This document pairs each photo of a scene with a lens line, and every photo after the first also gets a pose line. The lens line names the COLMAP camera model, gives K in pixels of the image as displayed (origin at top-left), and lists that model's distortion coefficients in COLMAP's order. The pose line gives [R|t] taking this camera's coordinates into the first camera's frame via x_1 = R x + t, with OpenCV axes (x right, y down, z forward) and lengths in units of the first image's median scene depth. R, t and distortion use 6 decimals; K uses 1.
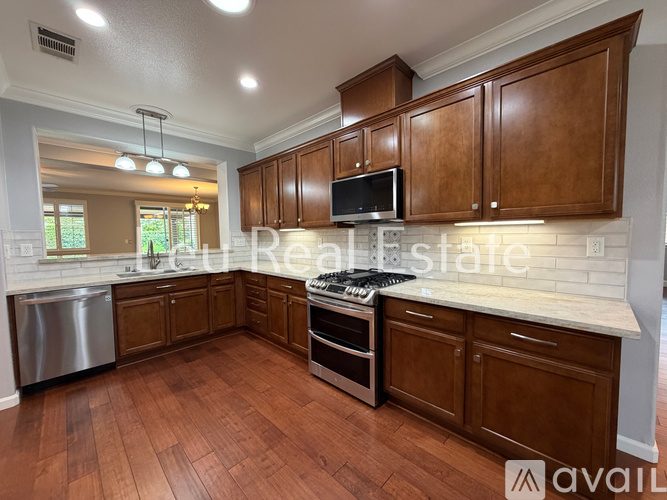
lens RADIAL K [[266.4, 0, 332.2], [0, 266.4, 249.6], [0, 0, 1]] dist [-0.000505, -0.000016]
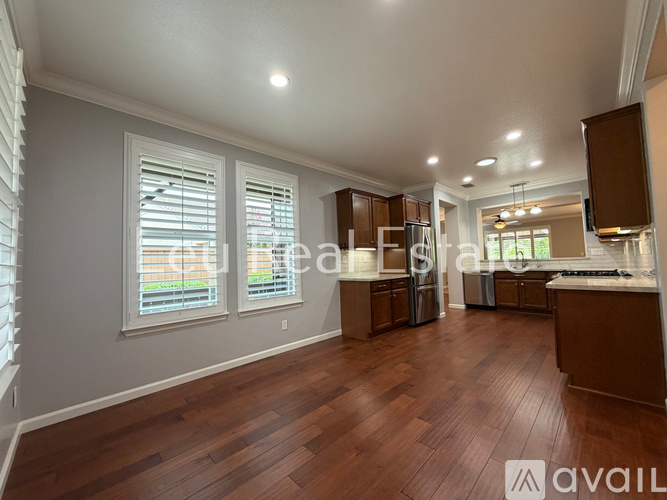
lens RADIAL K [[266.4, 0, 332.2], [0, 266.4, 249.6], [0, 0, 1]] dist [-0.000505, -0.000016]
pose [[-0.012227, -0.031255, -0.999437, 1.305640], [-0.026166, 0.999179, -0.030927, 0.049102], [0.999583, 0.025773, -0.013035, -0.305497]]
